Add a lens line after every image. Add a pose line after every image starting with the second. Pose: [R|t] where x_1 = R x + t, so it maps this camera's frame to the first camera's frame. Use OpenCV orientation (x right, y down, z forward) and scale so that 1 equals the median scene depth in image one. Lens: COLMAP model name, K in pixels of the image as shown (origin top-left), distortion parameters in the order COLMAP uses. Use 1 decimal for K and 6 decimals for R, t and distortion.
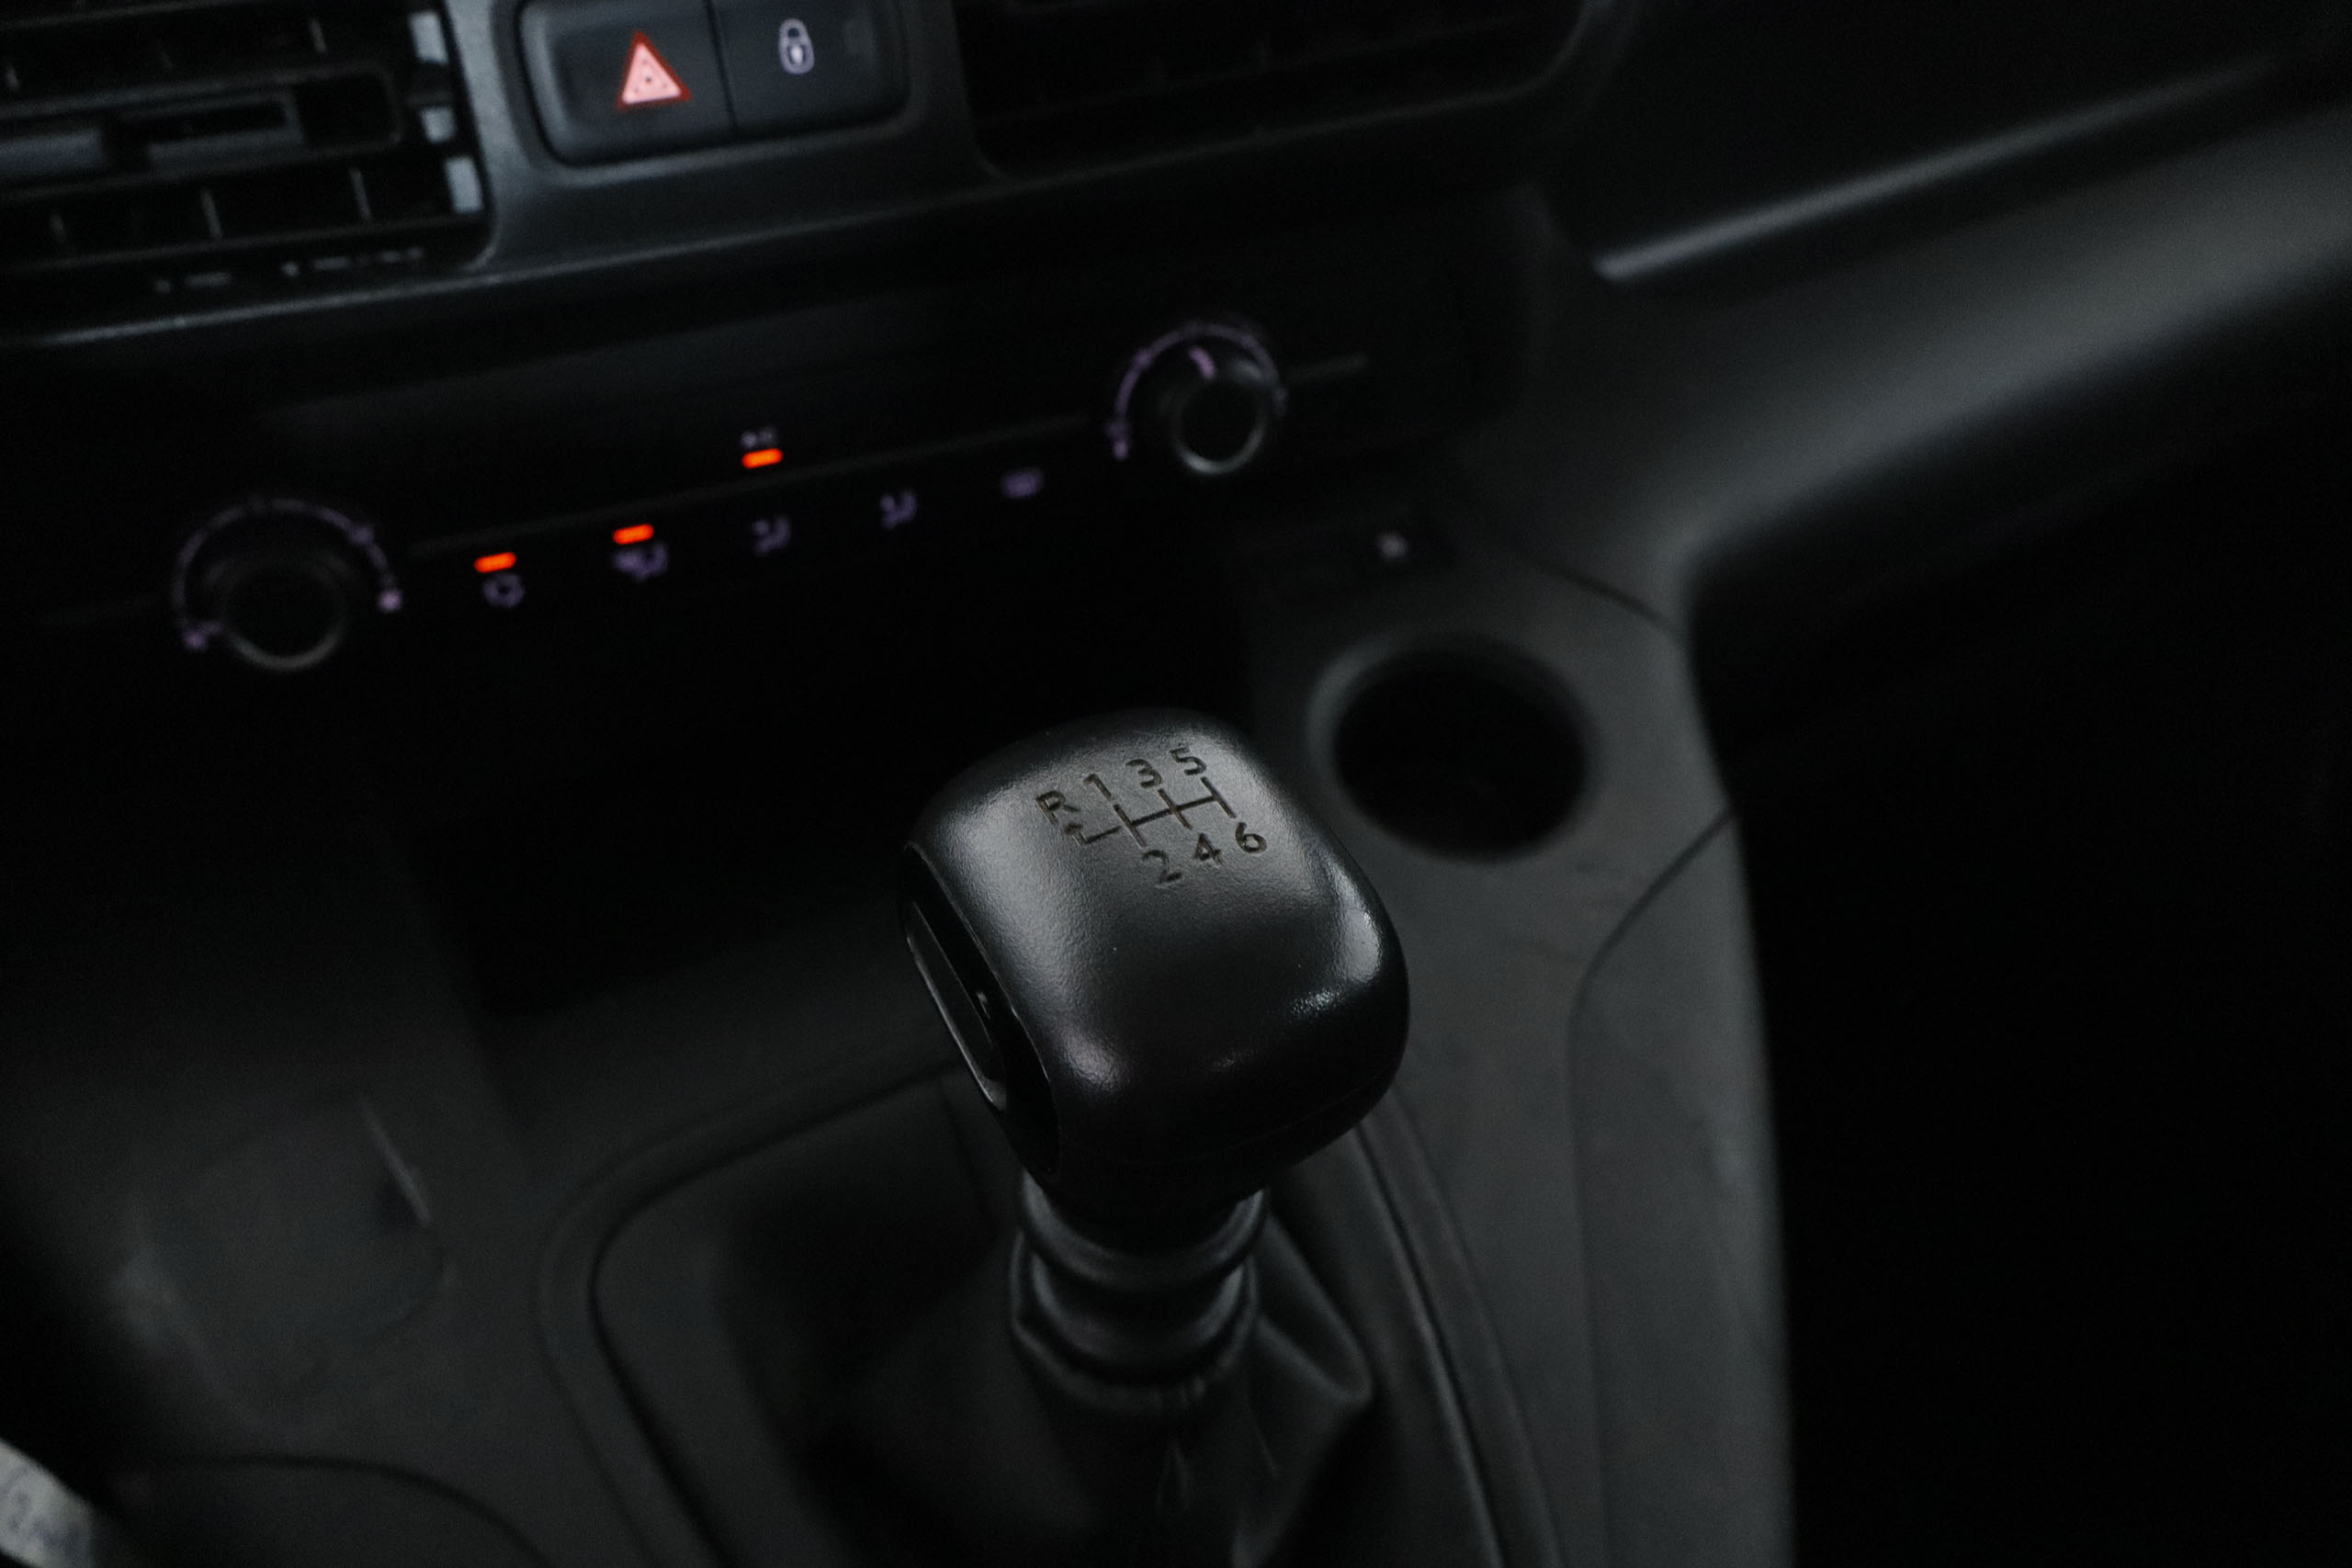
lens RADIAL K [[1915.8, 0, 1186.1], [0, 1915.8, 771.7], [0, 0, 1]] dist [0.001334, -0.018542]
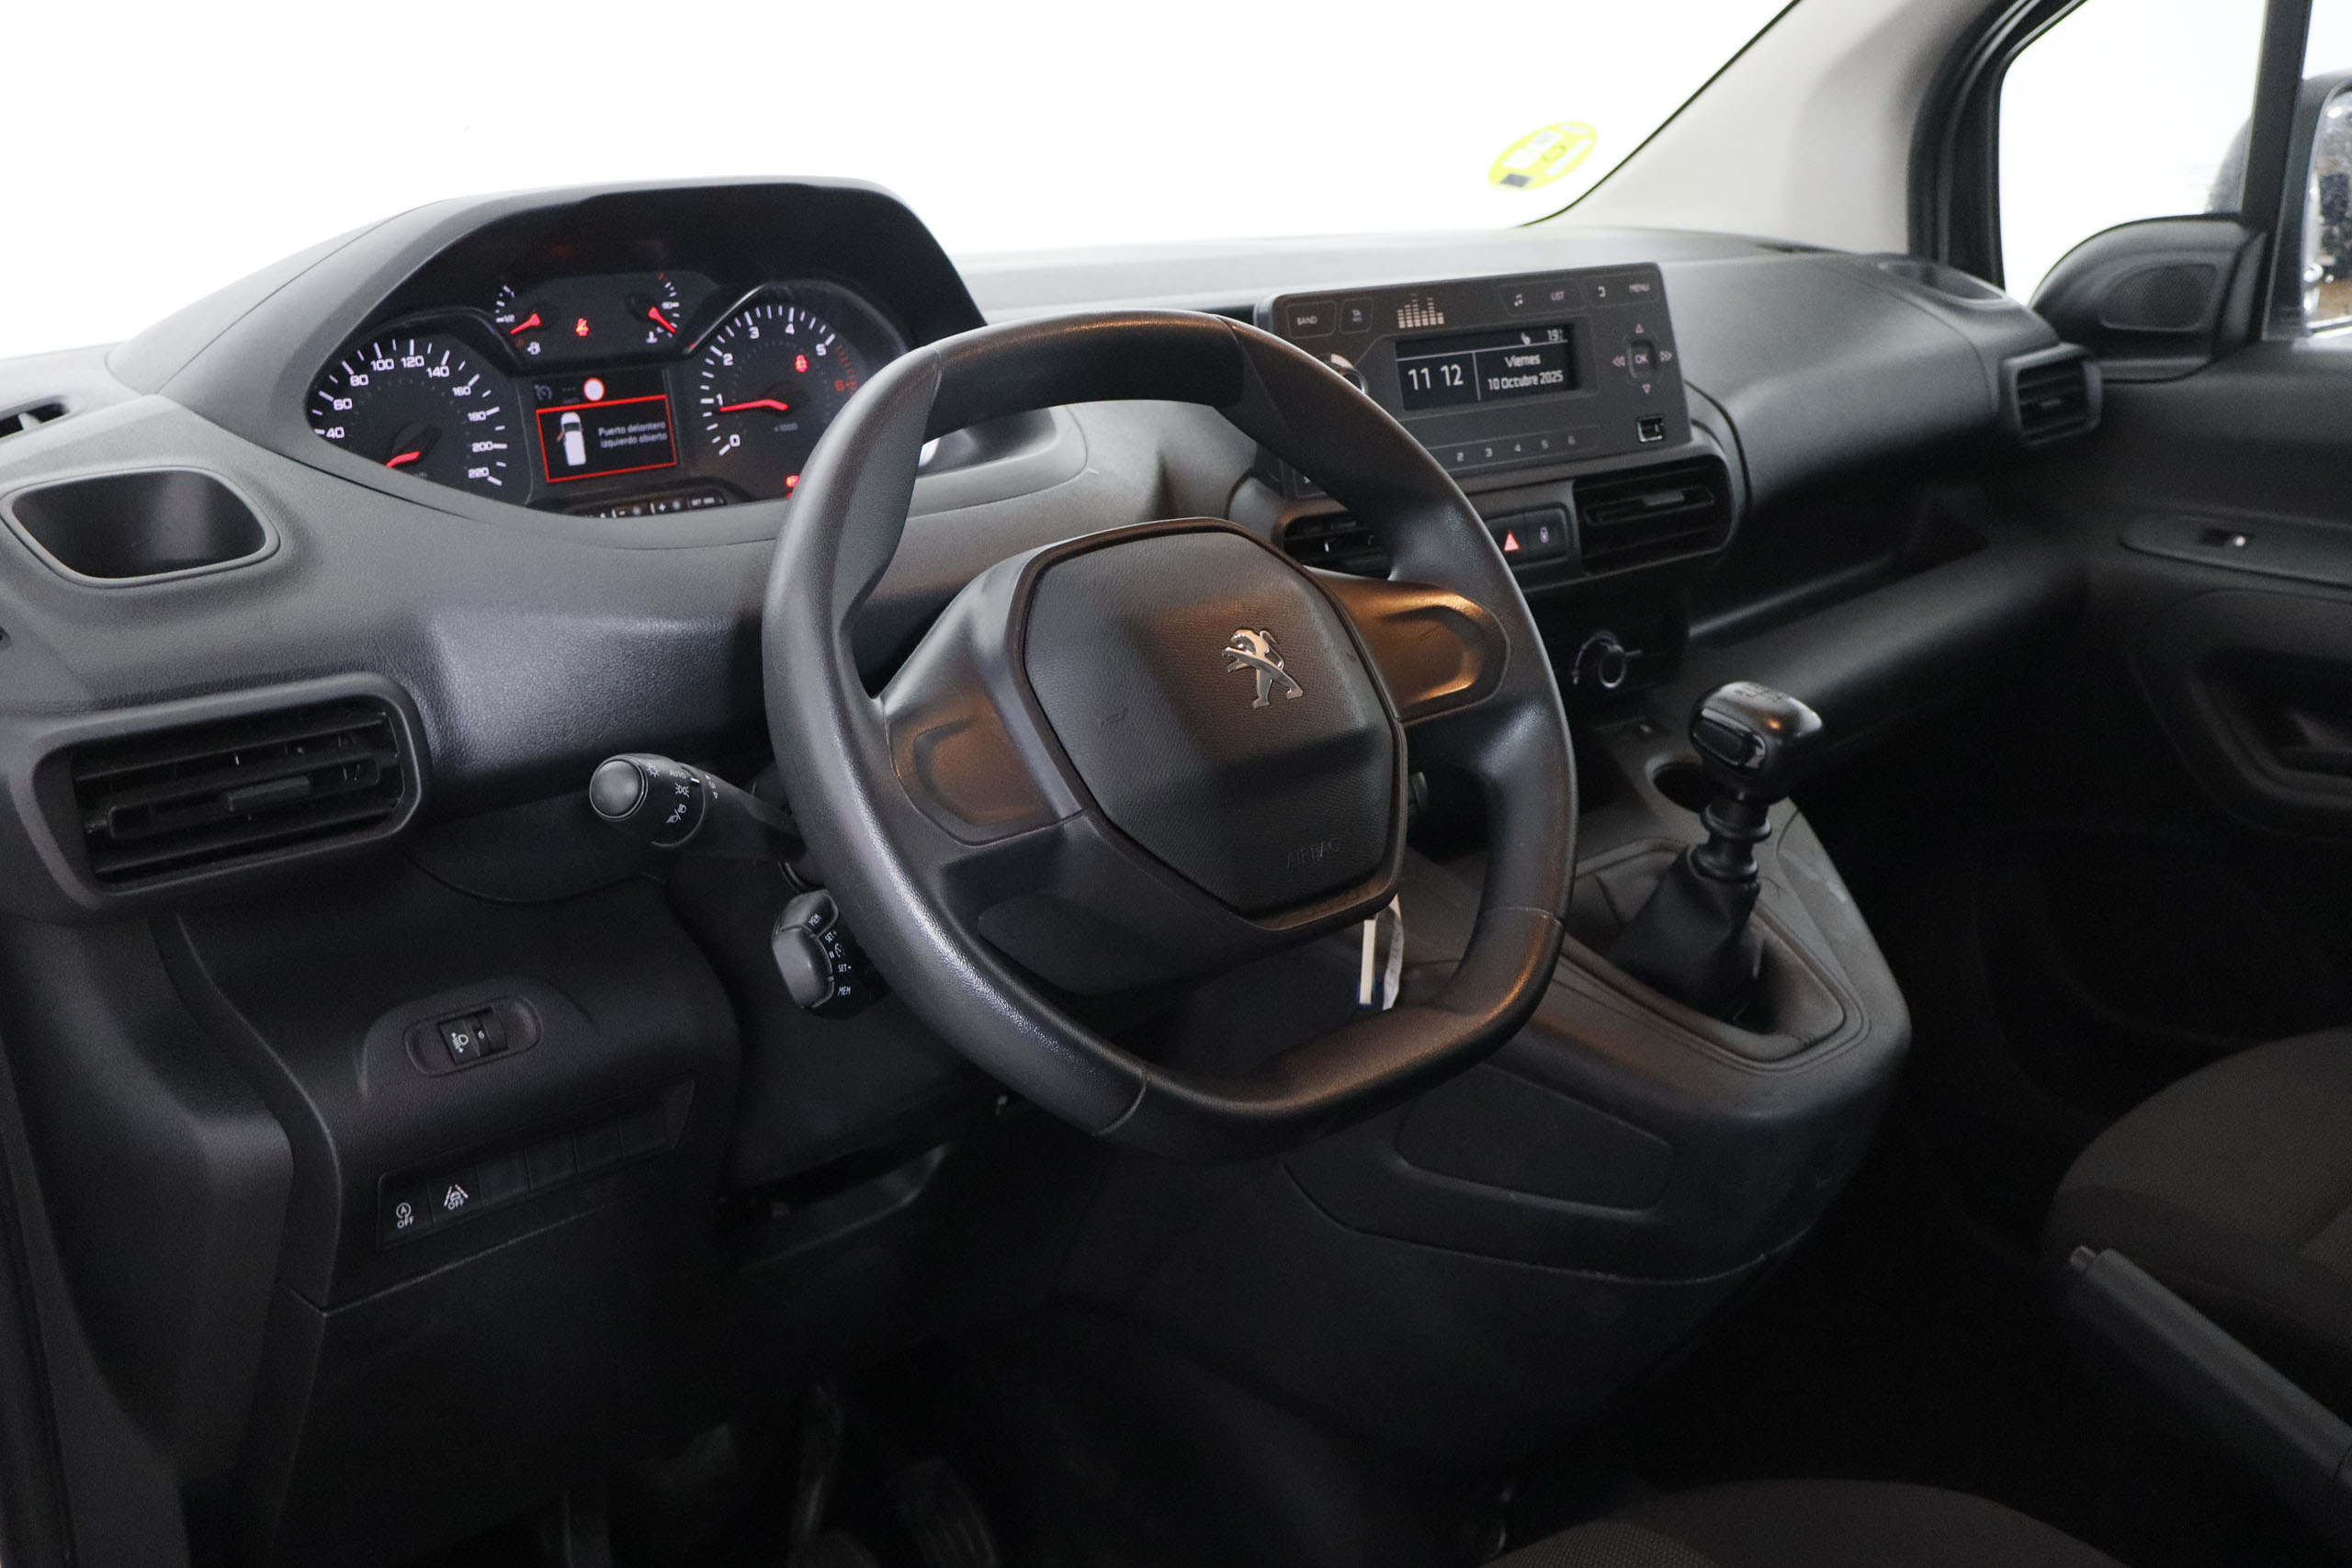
lens RADIAL K [[2296.0, 0, 1192.7], [0, 2296.0, 771.8], [0, 0, 1]] dist [-0.014091, 0.000000]
pose [[0.969438, -0.041412, 0.241816, -1.526002], [0.111988, 0.951668, -0.285984, 0.927627], [-0.218285, 0.304325, 0.927221, -2.083977]]
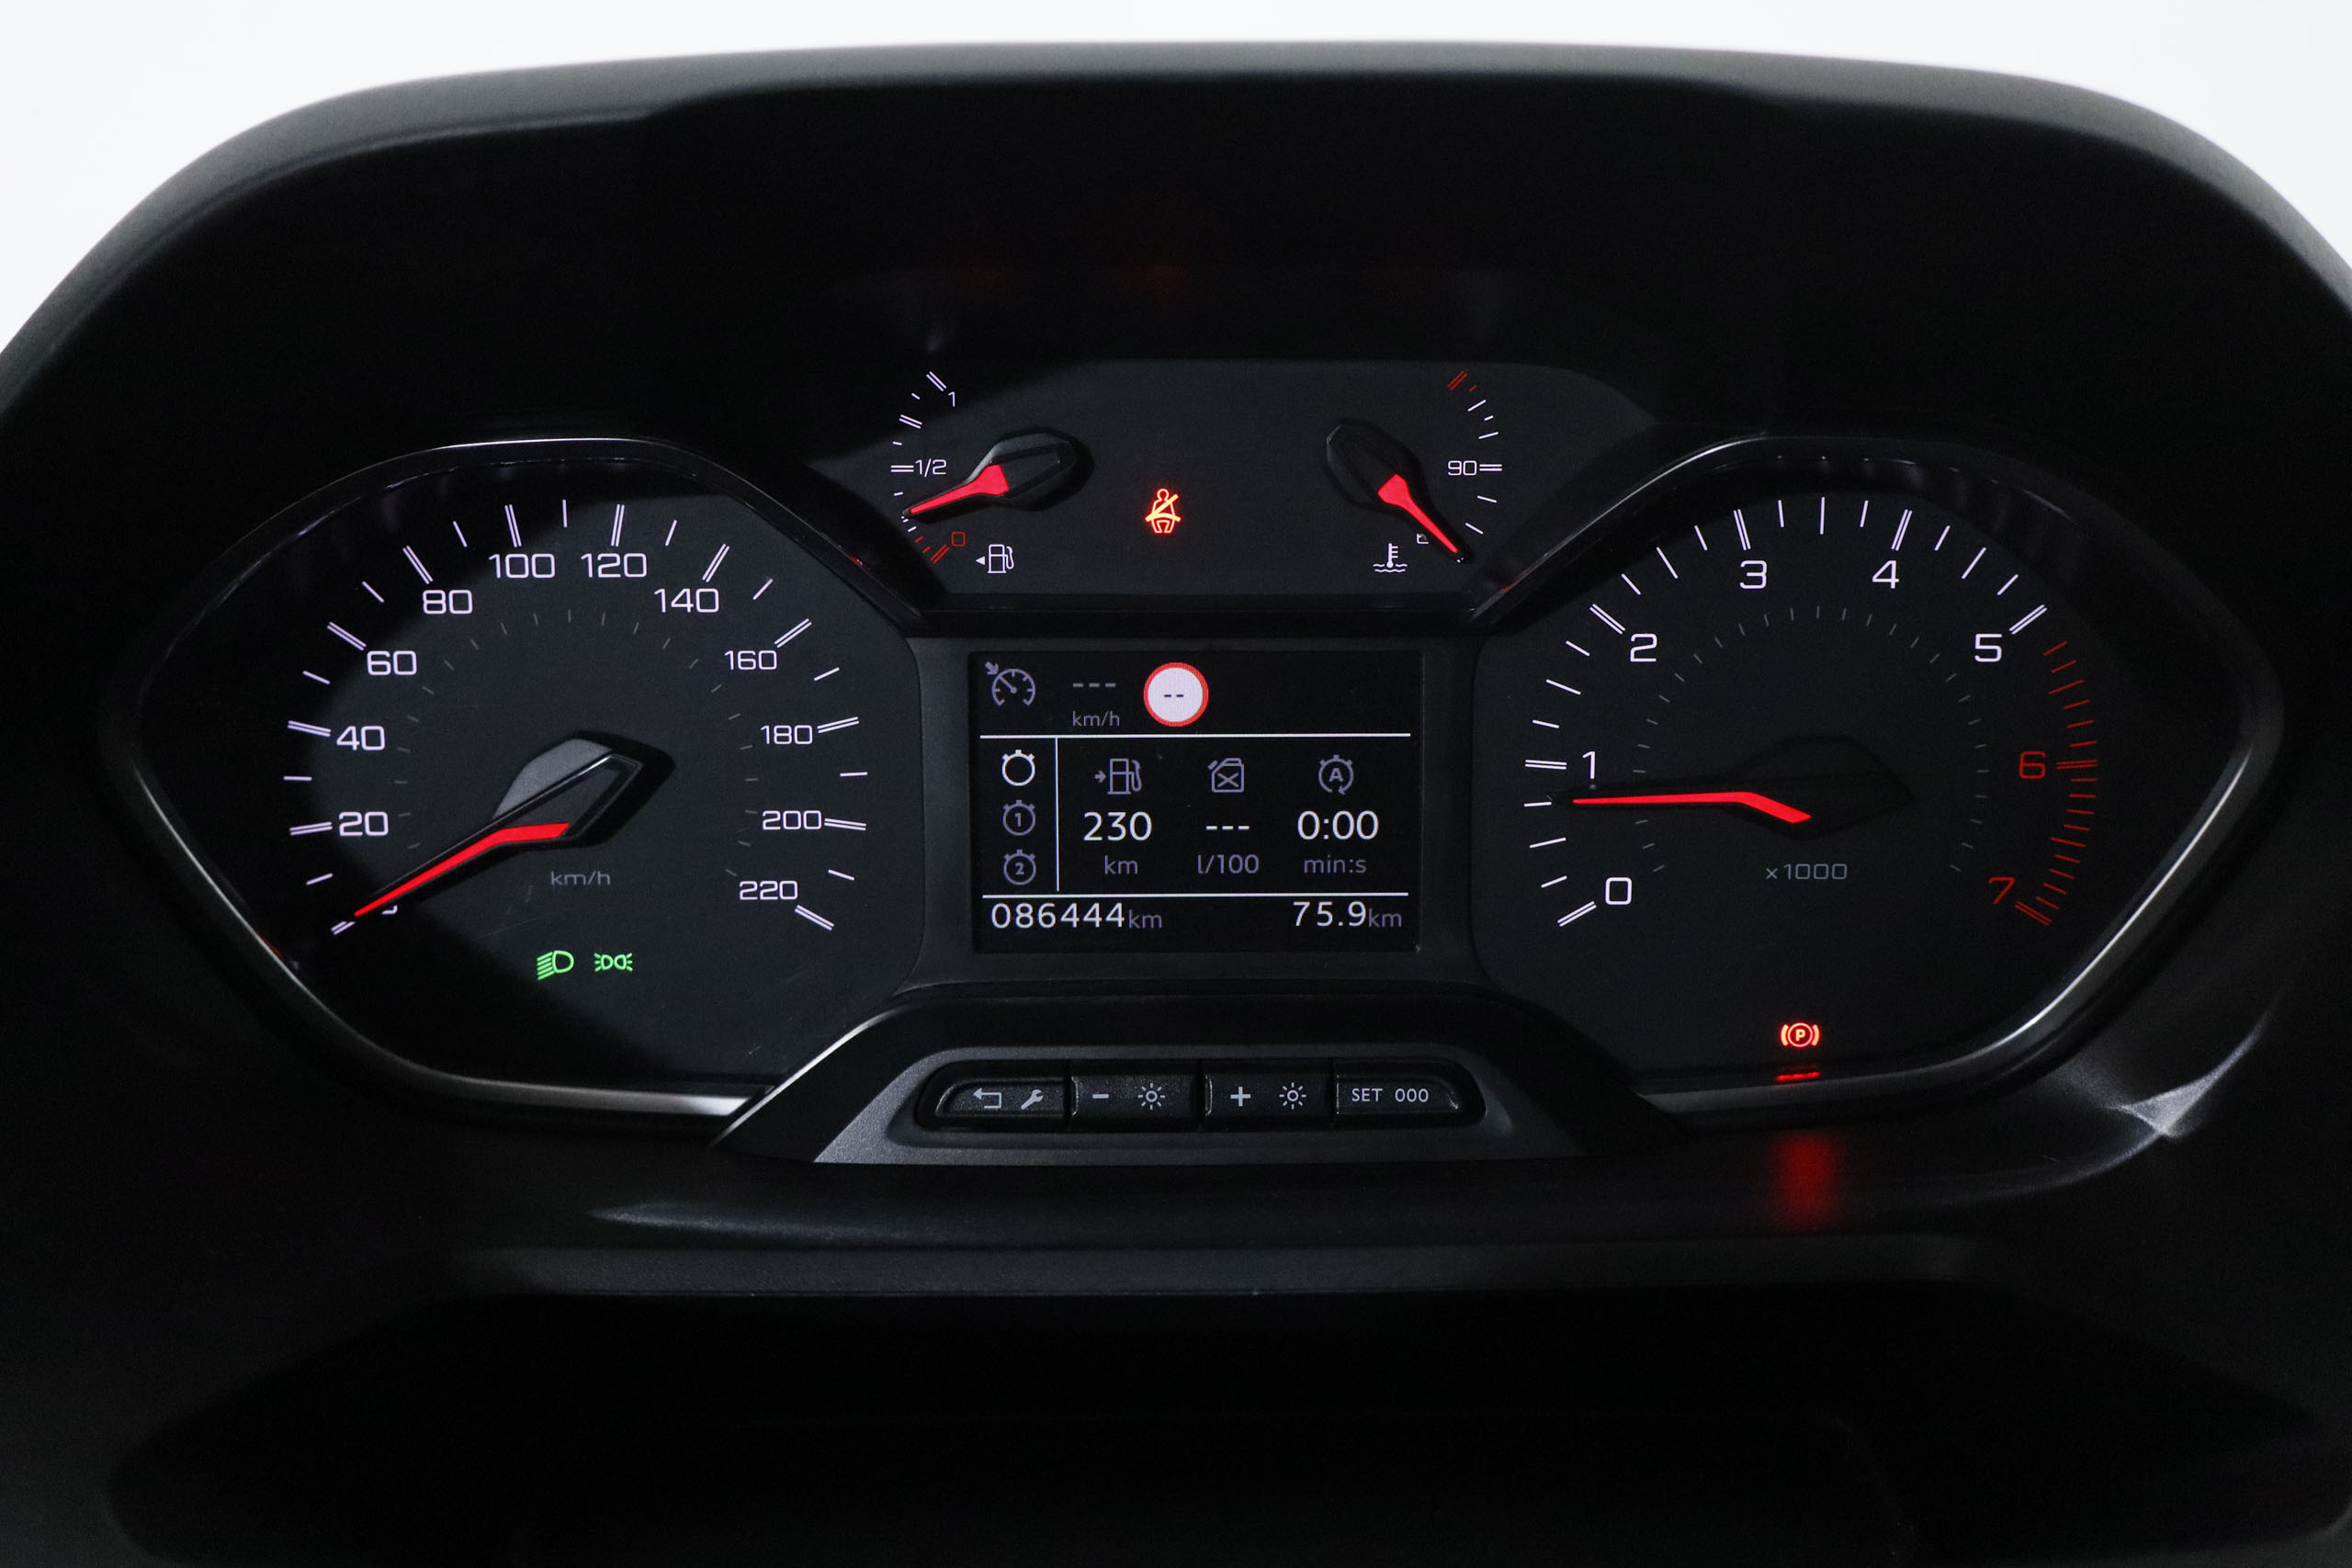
lens RADIAL K [[2296.0, 0, 1183.2], [0, 2296.0, 782.2], [0, 0, 1]] dist [-0.014091, 0.000000]
pose [[0.875848, 0.190098, -0.443569, -1.052093], [-0.299894, 0.934523, -0.191650, -0.334439], [0.378093, 0.300880, 0.875510, -0.045515]]
